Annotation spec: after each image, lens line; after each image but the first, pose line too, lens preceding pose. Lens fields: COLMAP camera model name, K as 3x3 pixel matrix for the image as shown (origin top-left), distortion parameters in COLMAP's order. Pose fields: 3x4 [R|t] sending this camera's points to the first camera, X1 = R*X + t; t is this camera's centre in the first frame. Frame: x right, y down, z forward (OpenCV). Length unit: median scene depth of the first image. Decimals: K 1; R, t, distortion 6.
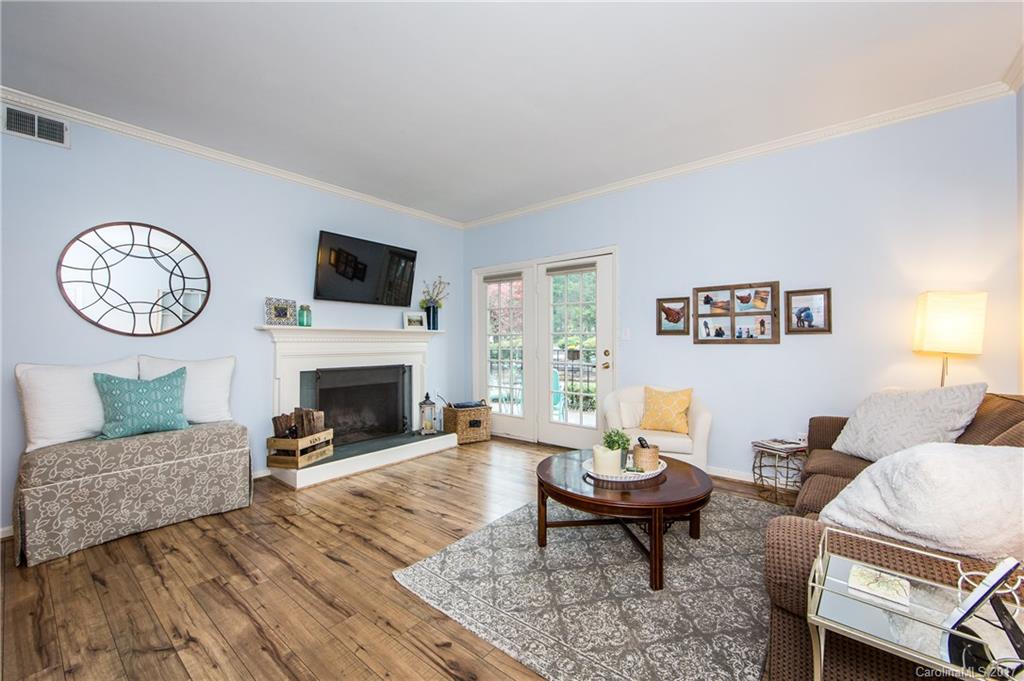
lens RADIAL K [[406.4, 0, 512.6], [0, 406.4, 337.1], [0, 0, 1]] dist [-0.002662, -0.000323]
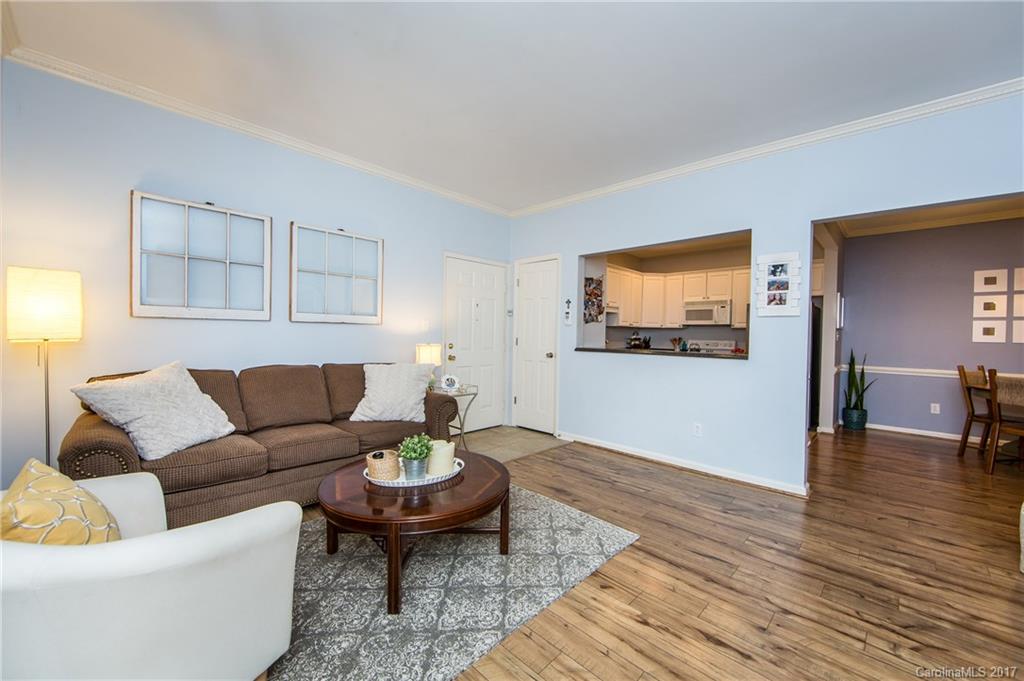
lens RADIAL K [[402.8, 0, 512.0], [0, 402.8, 340.5], [0, 0, 1]] dist [0.002557, 0.000189]
pose [[-0.995707, -0.020554, 0.090252, -0.014878], [-0.019450, 0.999725, 0.013089, 0.006266], [-0.090497, 0.011277, -0.995833, 1.417657]]
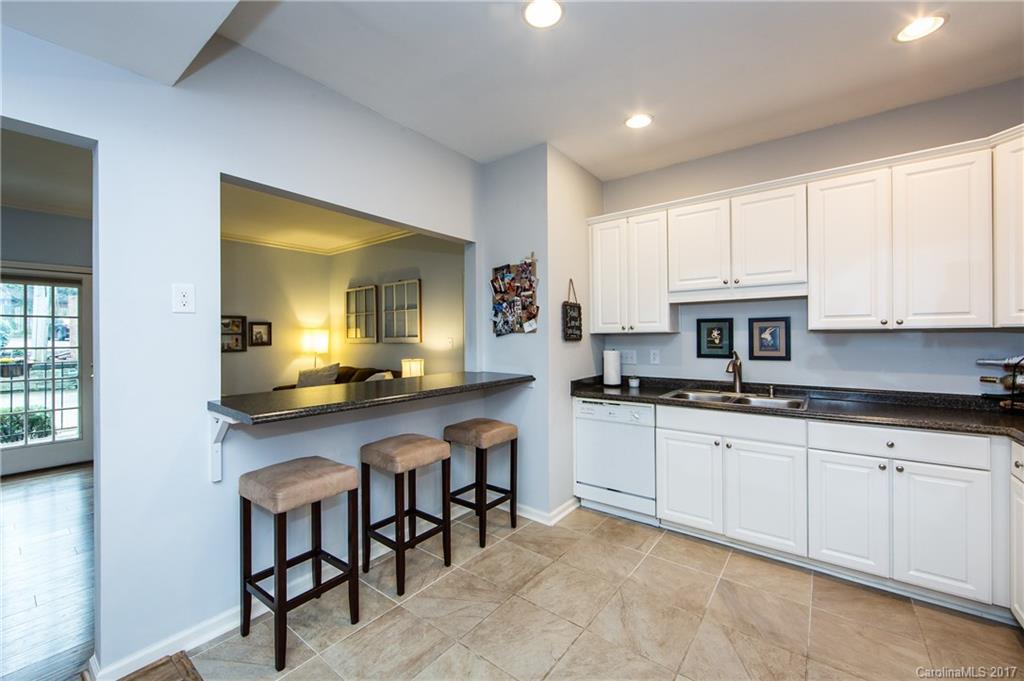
lens RADIAL K [[406.4, 0, 512.6], [0, 406.4, 337.1], [0, 0, 1]] dist [-0.002662, -0.000323]
pose [[-0.021837, -0.000493, 0.999761, -1.156185], [0.005477, 0.999985, 0.000613, -0.042211], [-0.999747, 0.005489, -0.021834, -0.120401]]
